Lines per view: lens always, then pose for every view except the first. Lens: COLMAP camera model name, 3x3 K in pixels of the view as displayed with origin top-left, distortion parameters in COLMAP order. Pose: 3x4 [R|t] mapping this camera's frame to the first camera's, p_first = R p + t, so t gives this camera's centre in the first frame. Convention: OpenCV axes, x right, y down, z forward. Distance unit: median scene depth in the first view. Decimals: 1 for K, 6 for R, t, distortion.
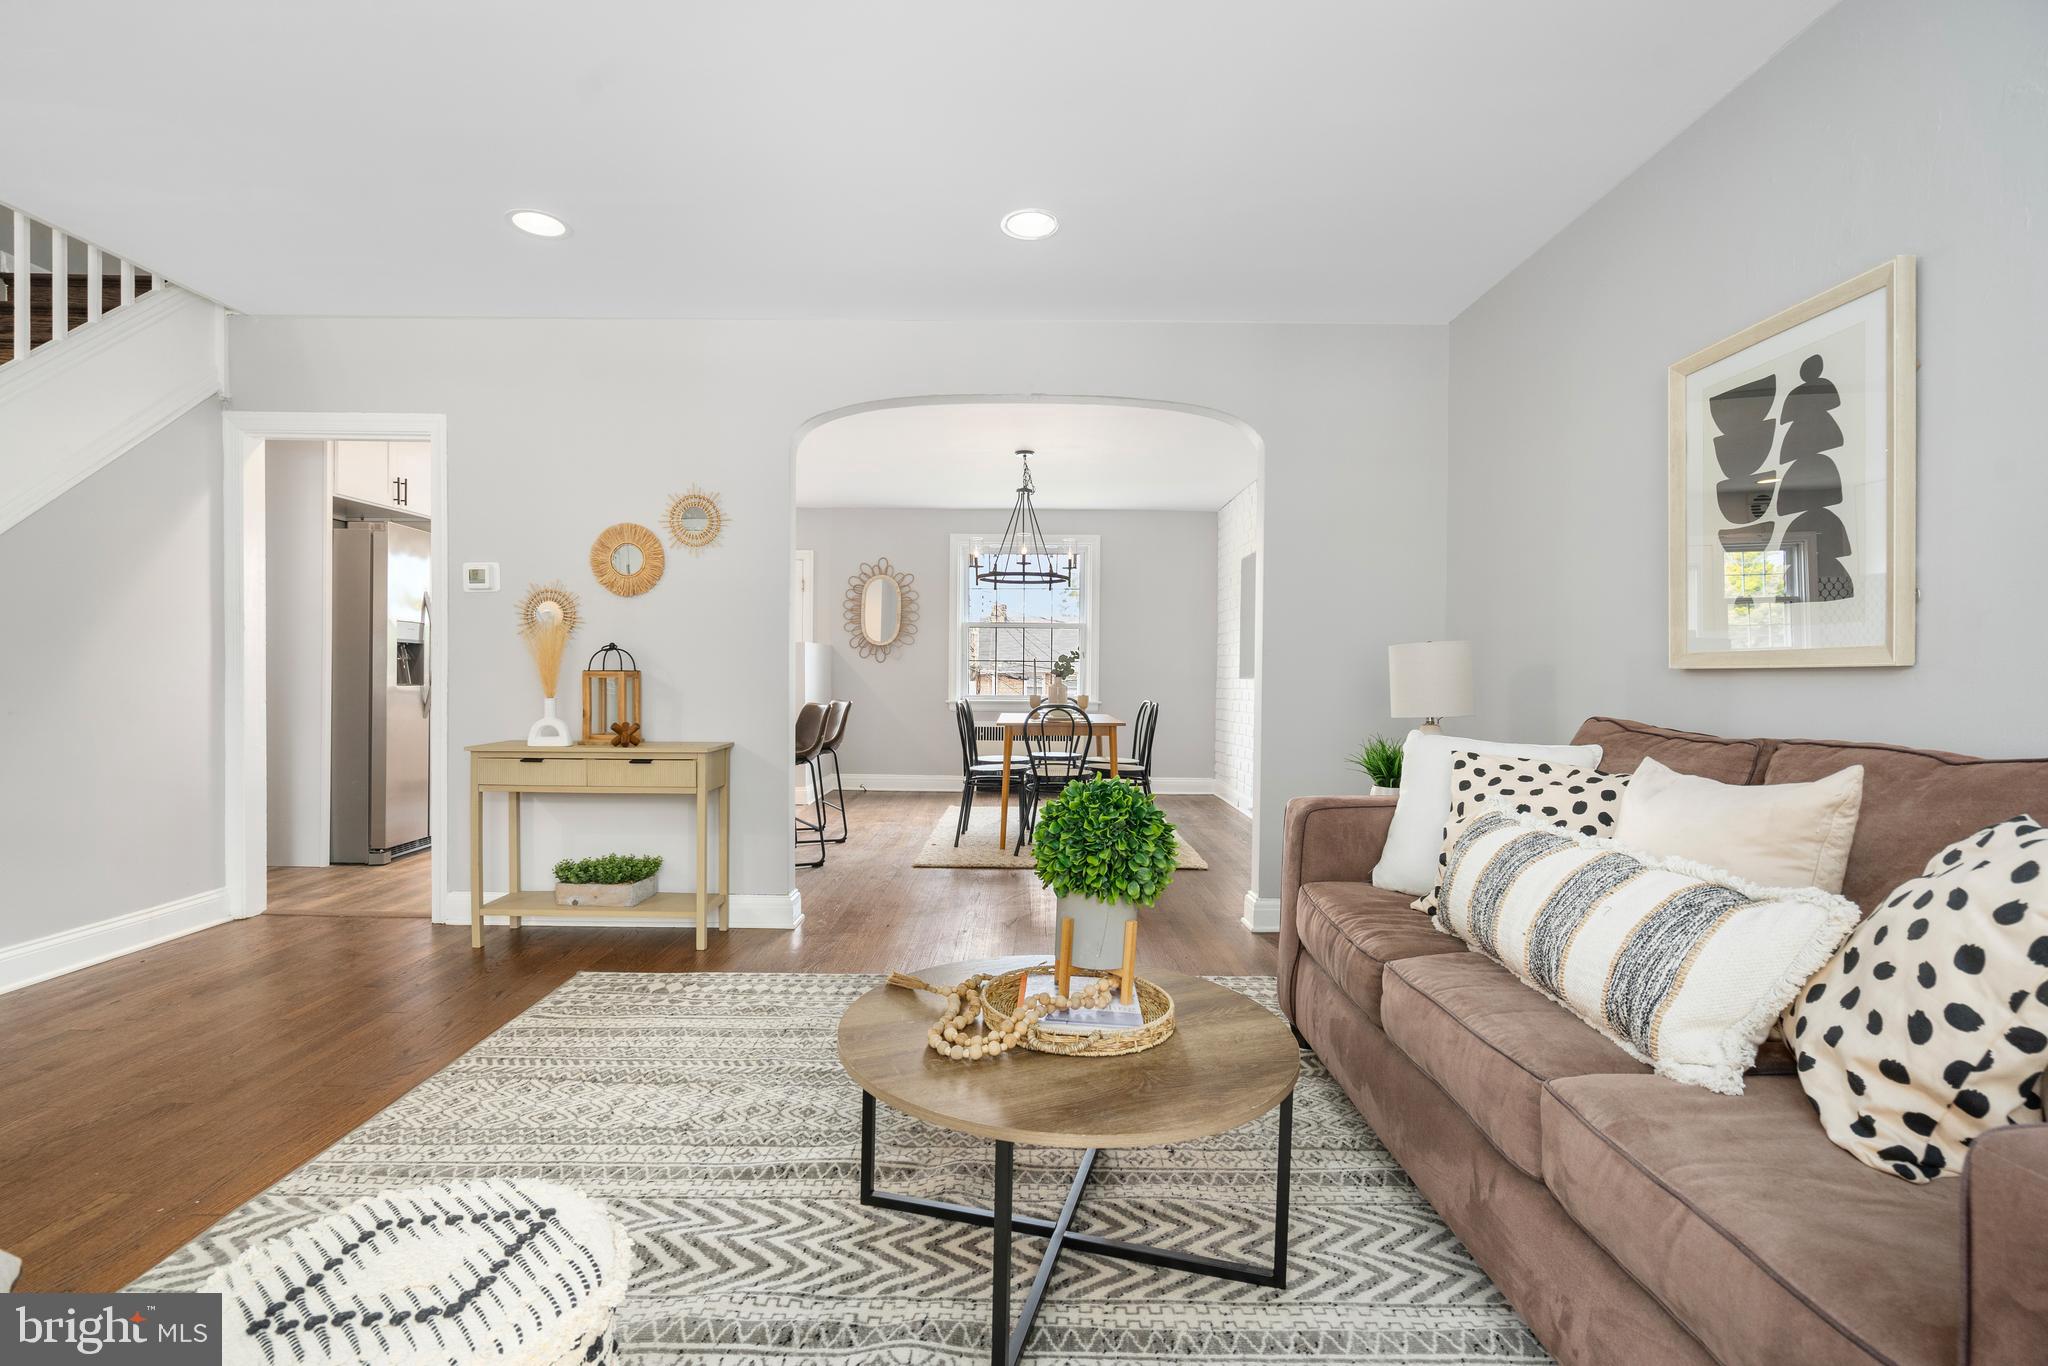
lens RADIAL K [[934.3, 0, 1016.3], [0, 934.3, 688.1], [0, 0, 1]] dist [-0.007075, 0.004003]
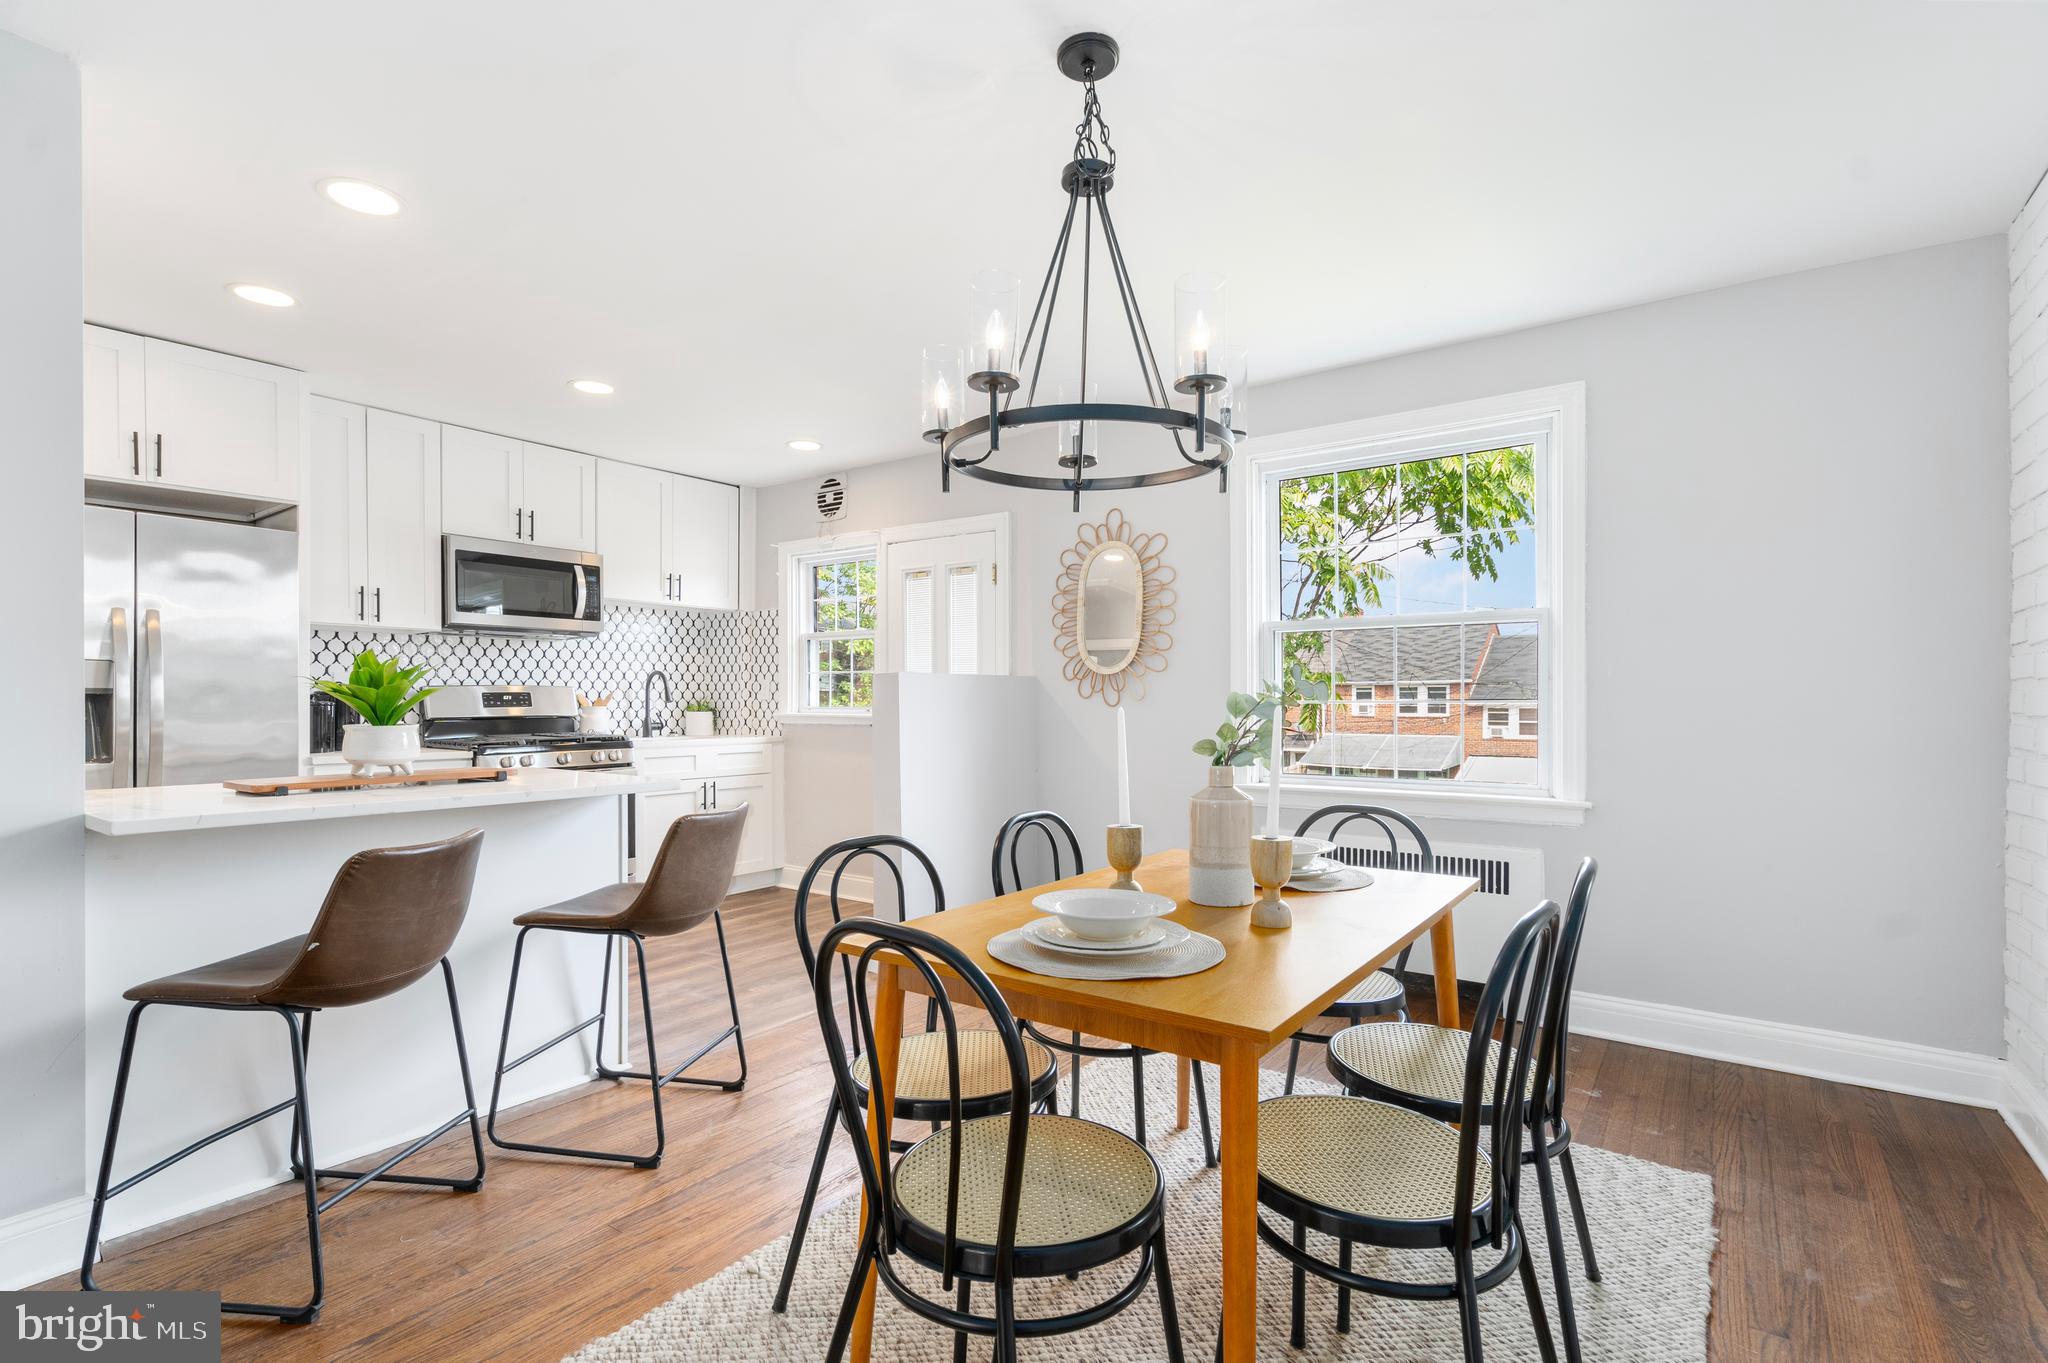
lens RADIAL K [[934.3, 0, 1041.2], [0, 934.3, 700.9], [0, 0, 1]] dist [-0.007075, 0.004003]
pose [[0.813767, -0.004525, -0.581174, 0.361853], [-0.004349, 0.999894, -0.013876, -0.064727], [0.581176, 0.013819, 0.813661, 1.526906]]
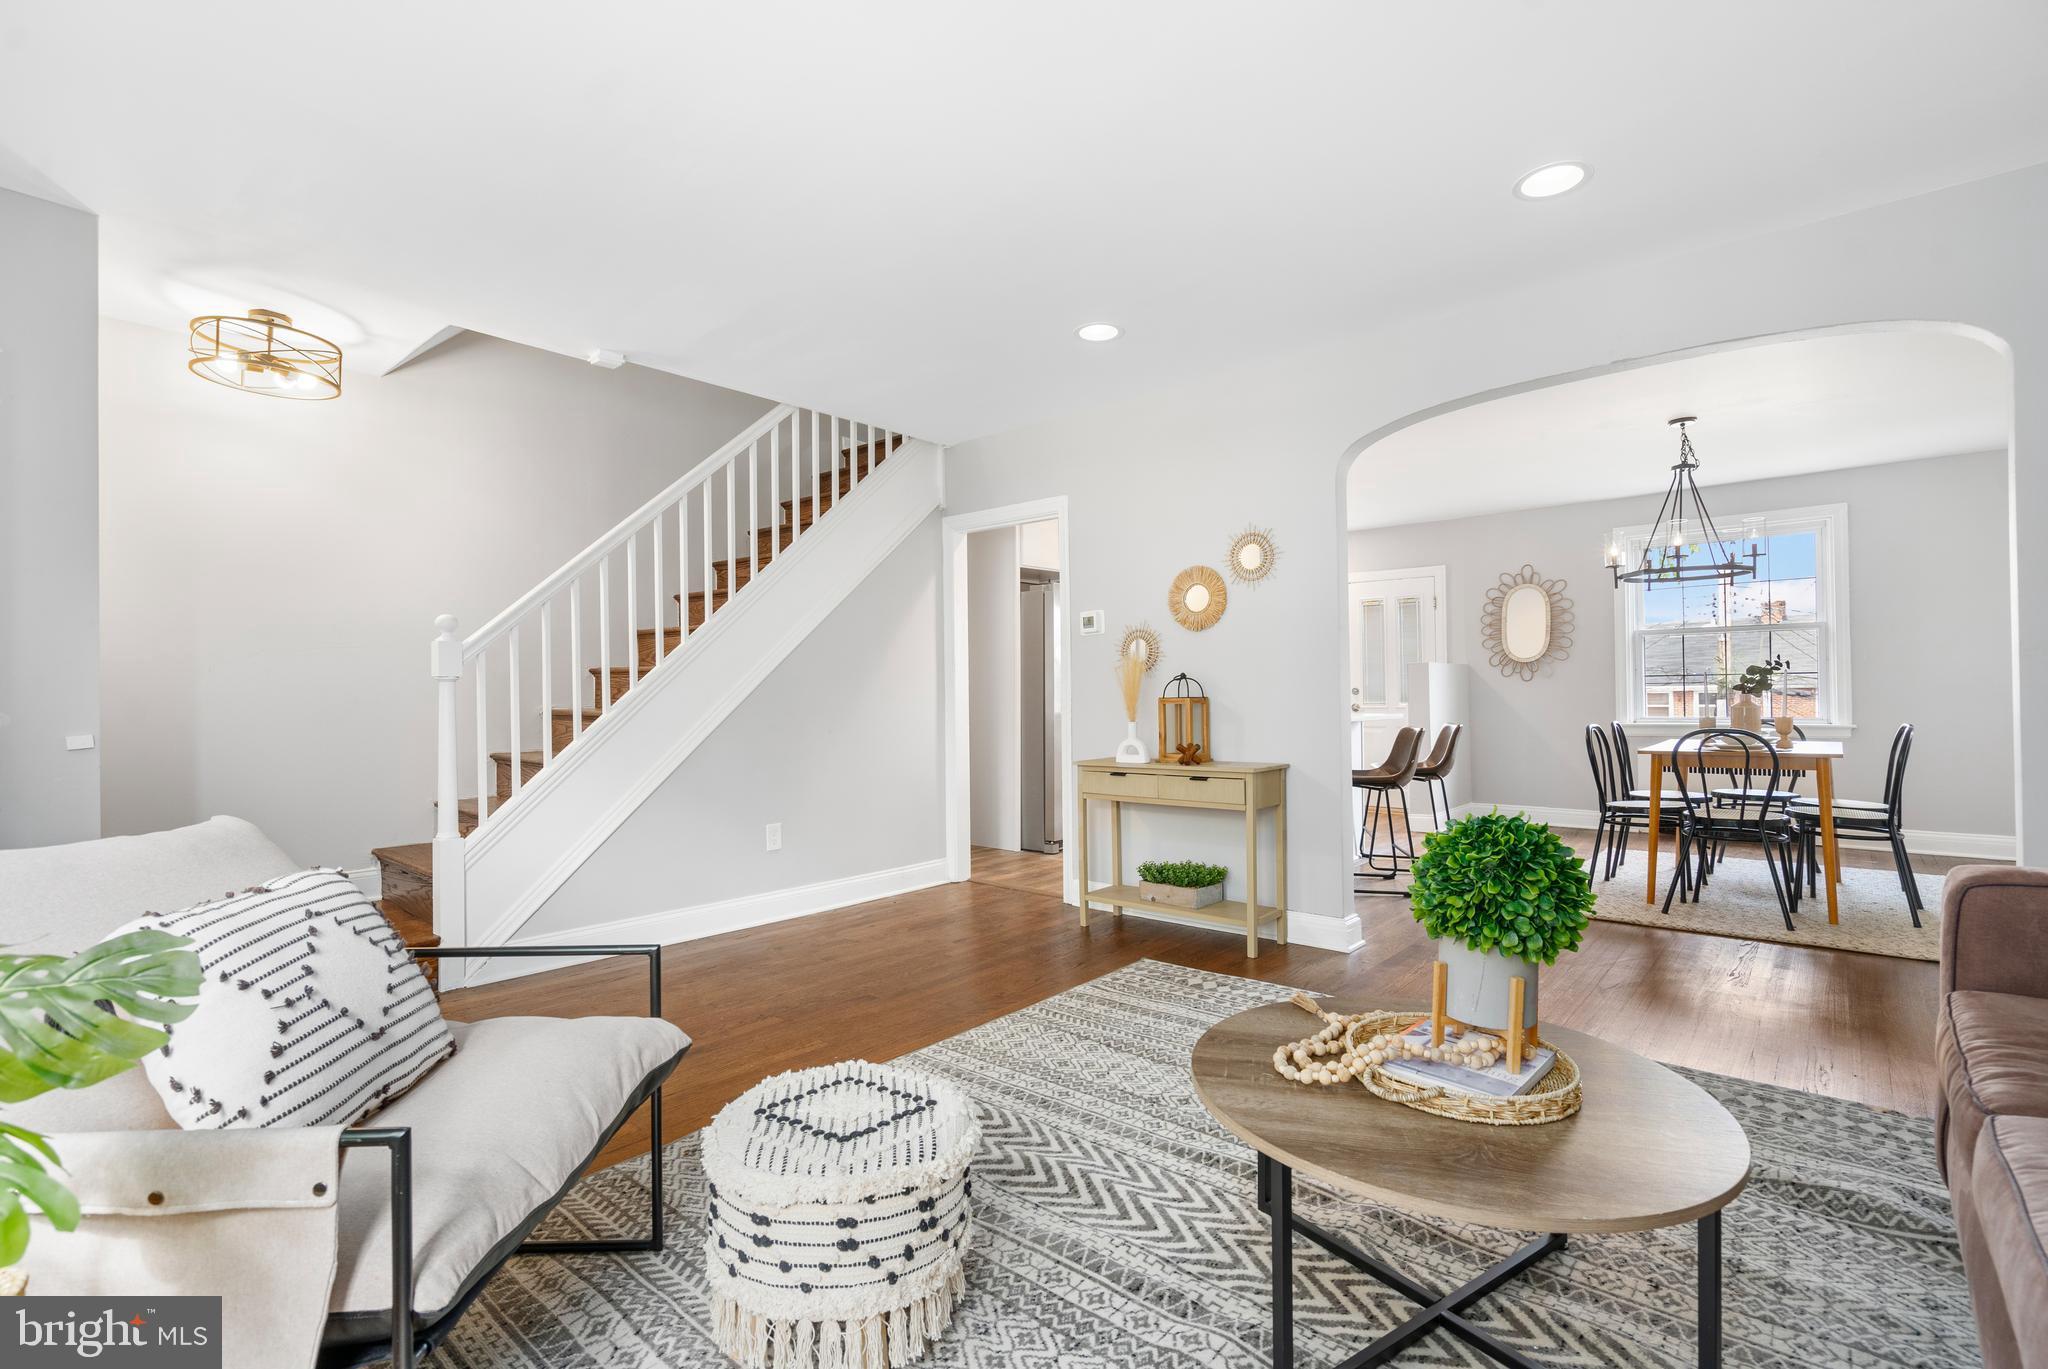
lens RADIAL K [[934.3, 0, 1022.1], [0, 934.3, 686.5], [0, 0, 1]] dist [-0.007075, 0.004003]
pose [[0.756426, -0.025529, -0.653581, 0.203448], [0.008345, 0.999533, -0.029384, -0.000592], [0.654027, 0.016772, 0.756286, 0.019429]]
